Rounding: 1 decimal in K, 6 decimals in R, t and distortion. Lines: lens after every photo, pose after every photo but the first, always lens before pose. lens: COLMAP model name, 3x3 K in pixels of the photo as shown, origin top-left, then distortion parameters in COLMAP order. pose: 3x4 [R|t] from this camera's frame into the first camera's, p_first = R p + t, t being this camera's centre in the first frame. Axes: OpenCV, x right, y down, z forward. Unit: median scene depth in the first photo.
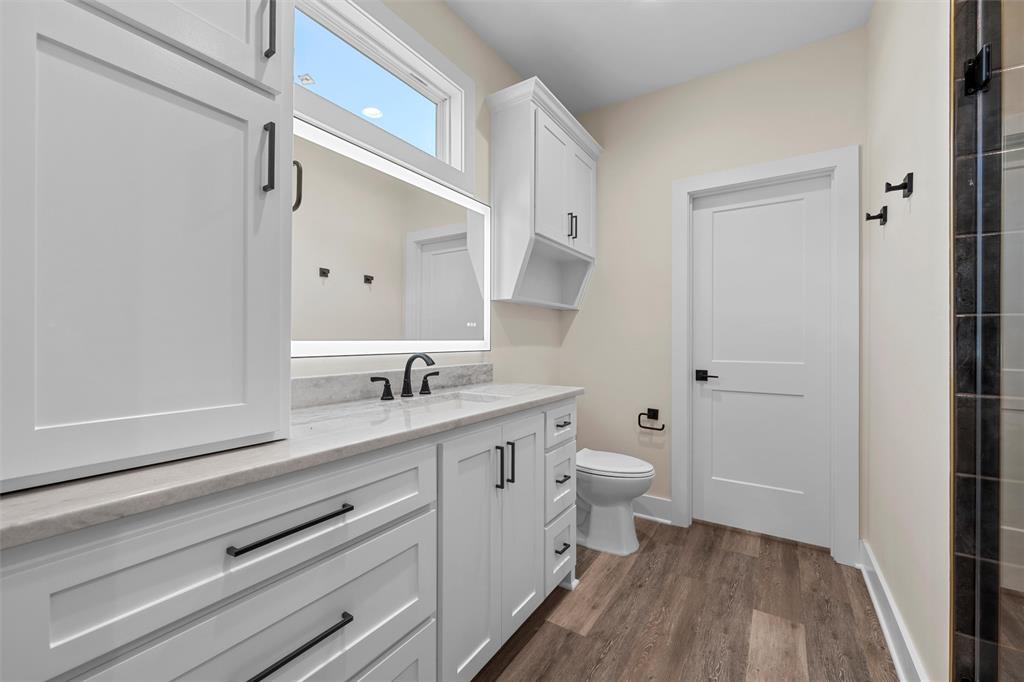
lens RADIAL K [[415.3, 0, 512.0], [0, 415.3, 341.0], [0, 0, 1]] dist [0.001040, -0.000436]
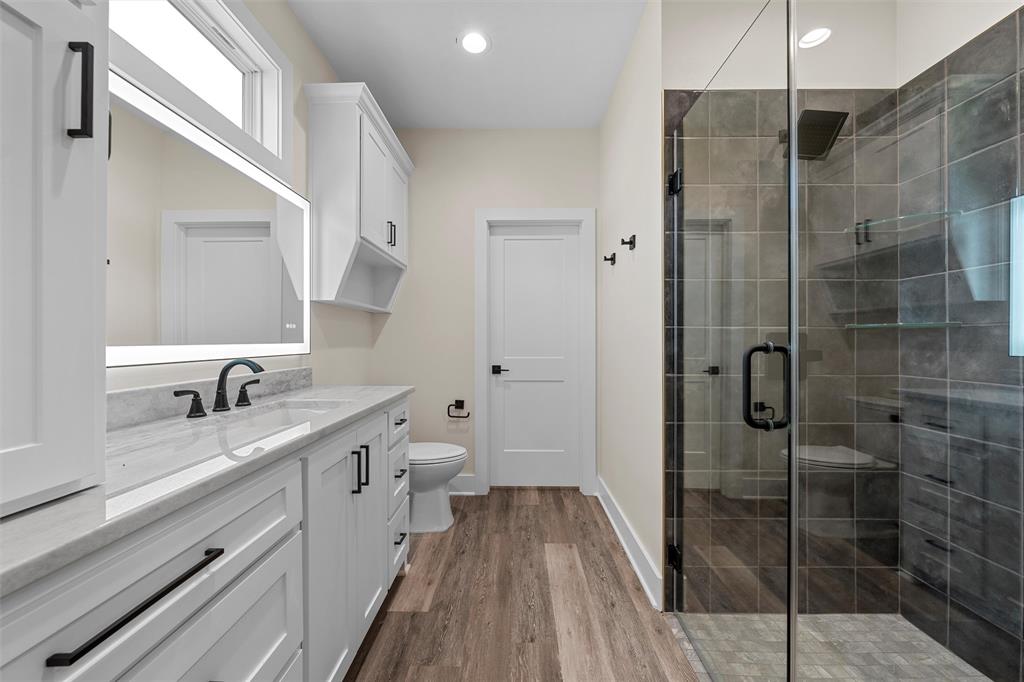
lens RADIAL K [[376.4, 0, 512.0], [0, 376.4, 341.0], [0, 0, 1]] dist [-0.001399, -0.000252]
pose [[0.846683, -0.004633, 0.532078, -0.142141], [0.004215, 0.999989, 0.002000, -0.006475], [-0.532081, 0.000549, 0.846693, 0.032357]]
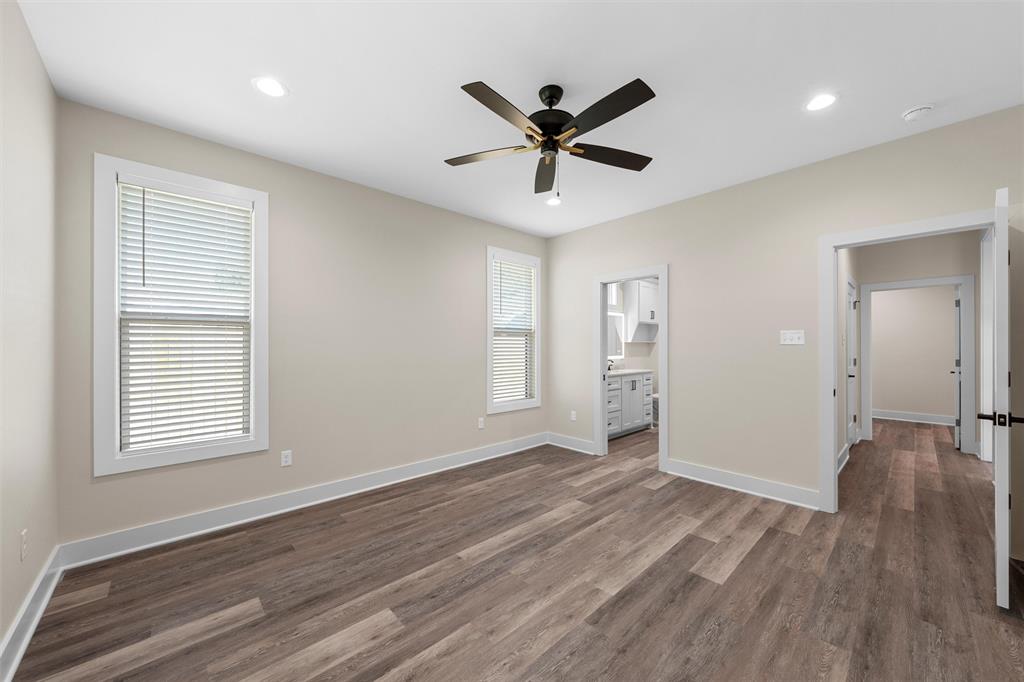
lens RADIAL K [[382.6, 0, 511.1], [0, 382.6, 344.9], [0, 0, 1]] dist [-0.000960, -0.000165]
pose [[0.969495, -0.008408, -0.244965, -0.207027], [0.006820, 0.999950, -0.007329, -0.078812], [0.245015, 0.005435, 0.969504, -2.416000]]
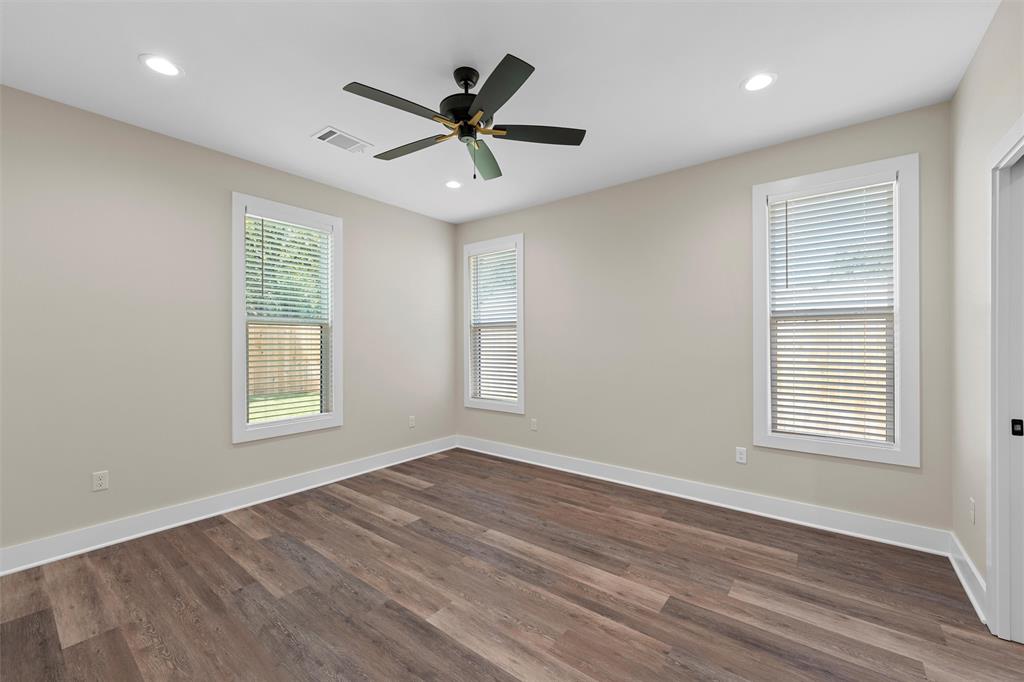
lens RADIAL K [[399.5, 0, 512.0], [0, 399.5, 341.0], [0, 0, 1]] dist [-0.002837, -0.000257]
pose [[-0.084835, -0.010018, -0.996345, 0.819372], [-0.001502, 0.999950, -0.009927, -0.084402], [0.996394, 0.000654, -0.084846, -0.975159]]
